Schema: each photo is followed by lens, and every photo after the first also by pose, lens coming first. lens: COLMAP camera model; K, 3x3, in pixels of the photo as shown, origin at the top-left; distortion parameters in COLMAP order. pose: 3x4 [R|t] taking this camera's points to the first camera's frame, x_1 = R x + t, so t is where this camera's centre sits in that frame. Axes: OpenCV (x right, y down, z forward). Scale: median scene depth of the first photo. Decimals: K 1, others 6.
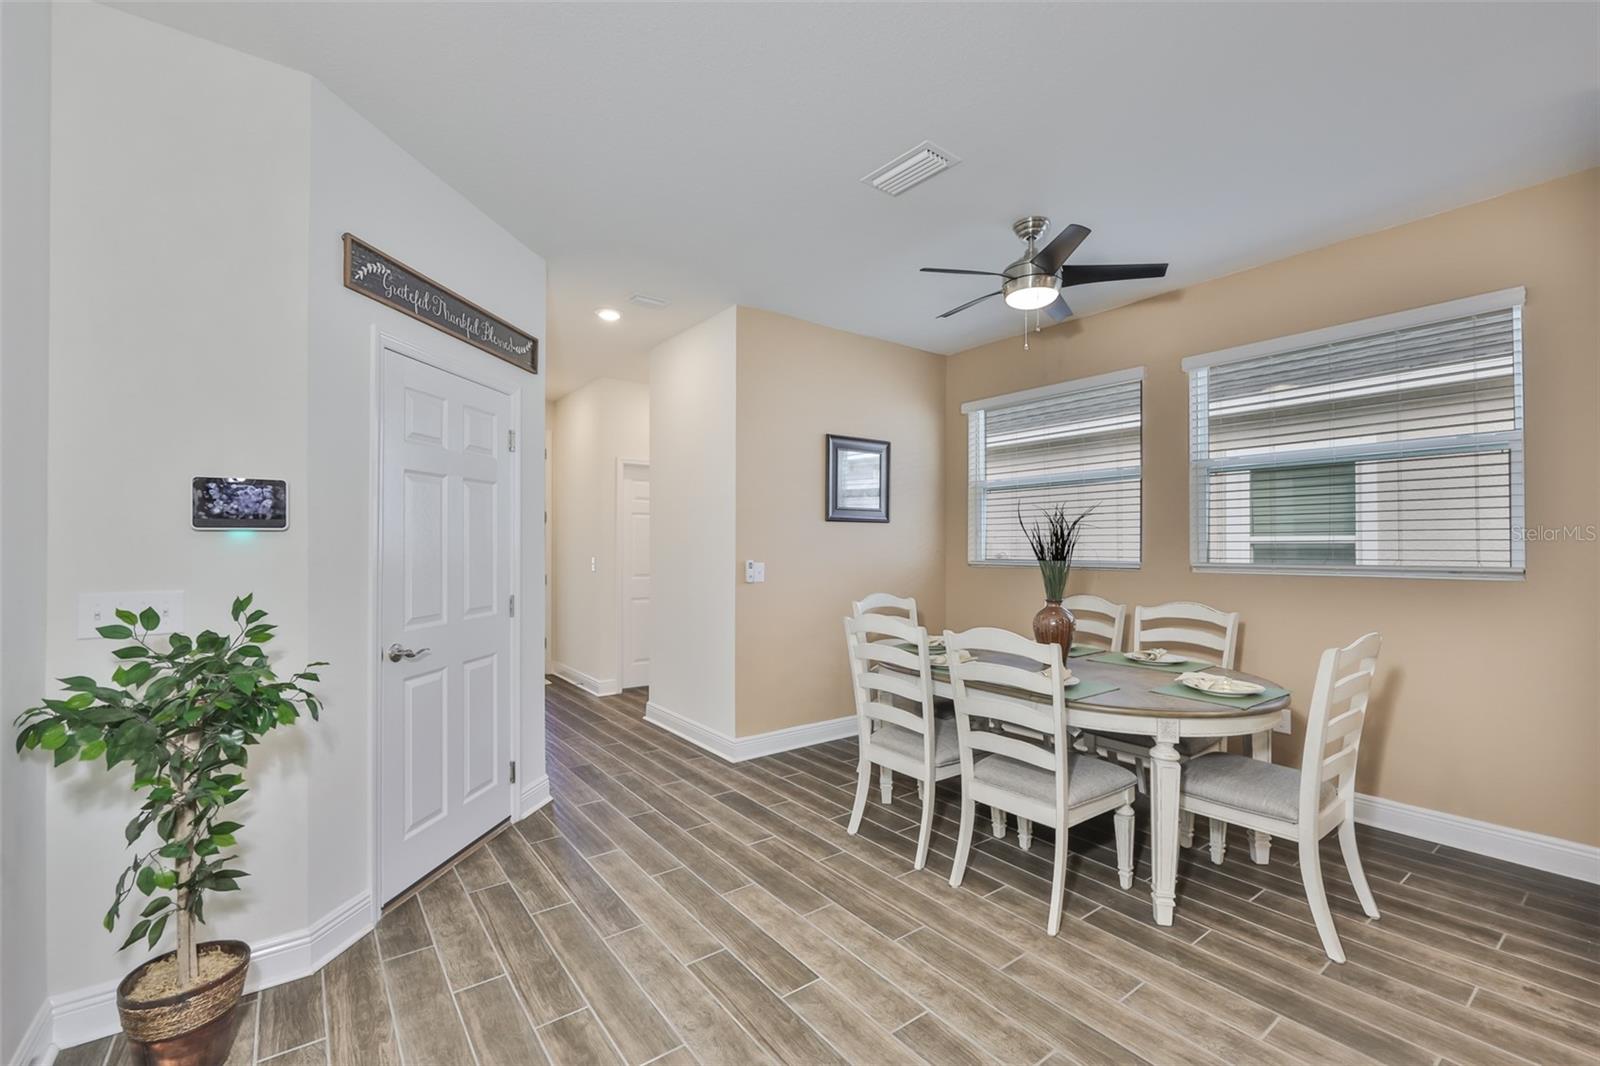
lens RADIAL K [[676.9, 0, 795.7], [0, 676.9, 541.9], [0, 0, 1]] dist [-0.000549, 0.000079]
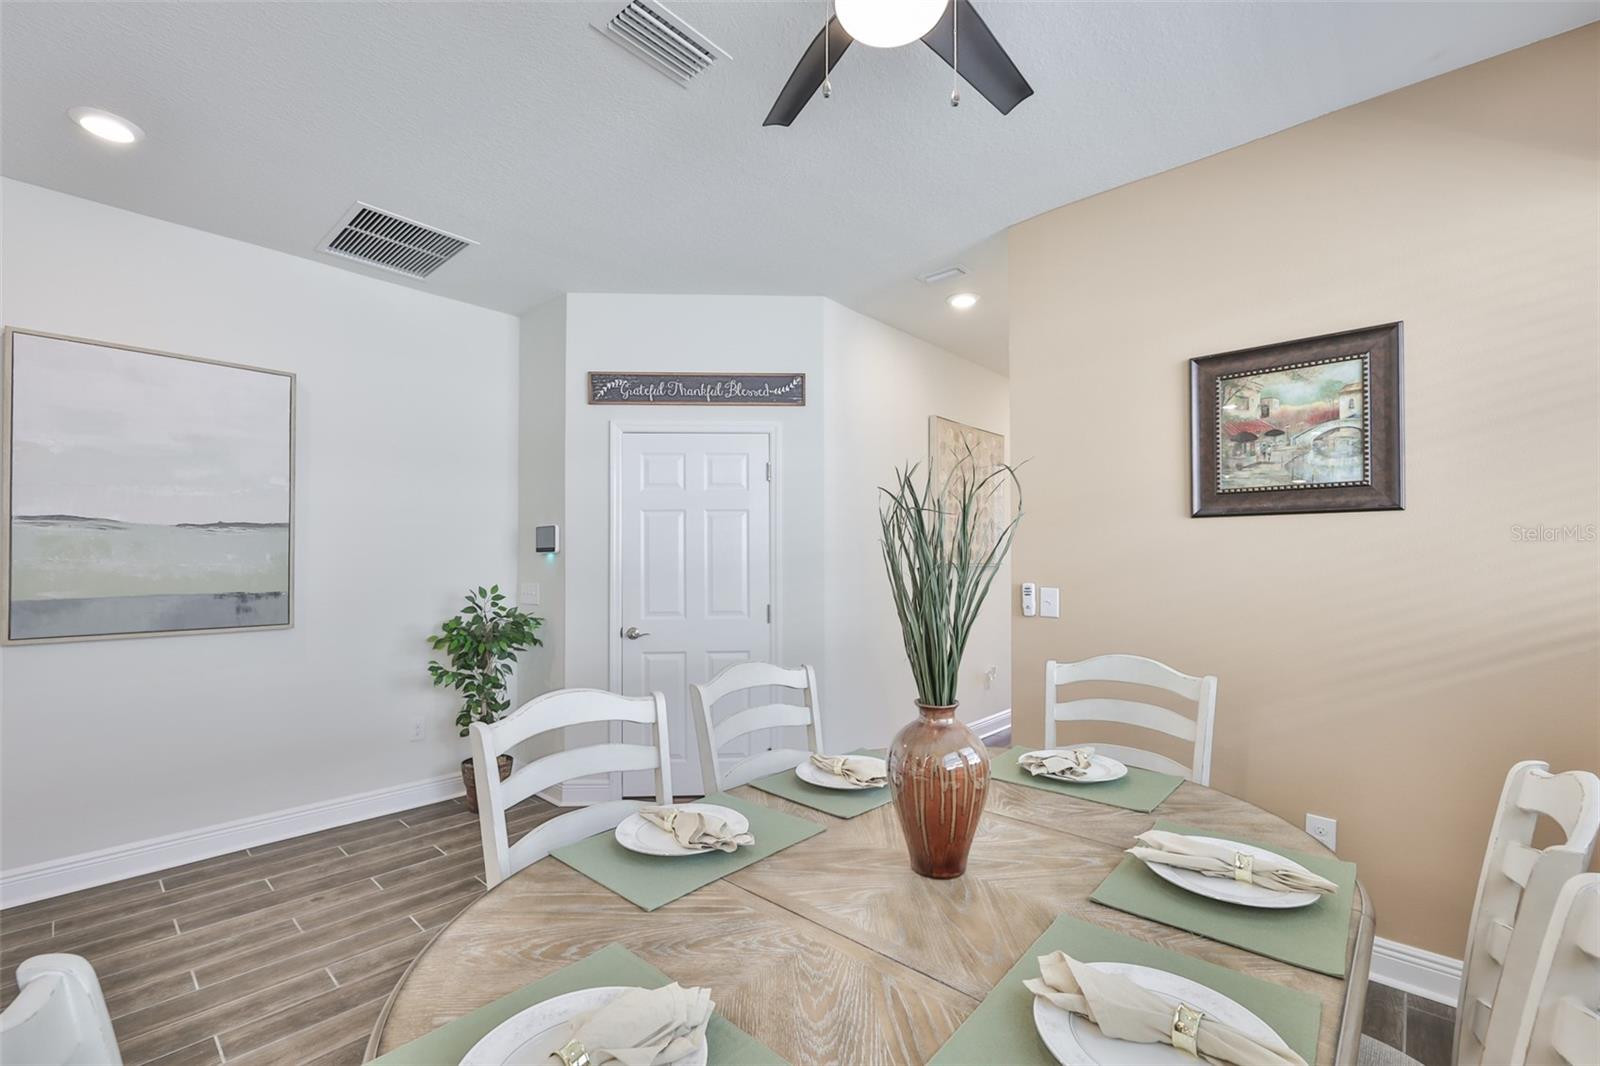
lens RADIAL K [[676.9, 0, 797.2], [0, 676.9, 542.1], [0, 0, 1]] dist [-0.000549, 0.000079]
pose [[0.198639, -0.021020, -0.979847, 0.692541], [0.007395, 0.999774, -0.019948, -0.003613], [0.980045, -0.003283, 0.198750, 0.773534]]
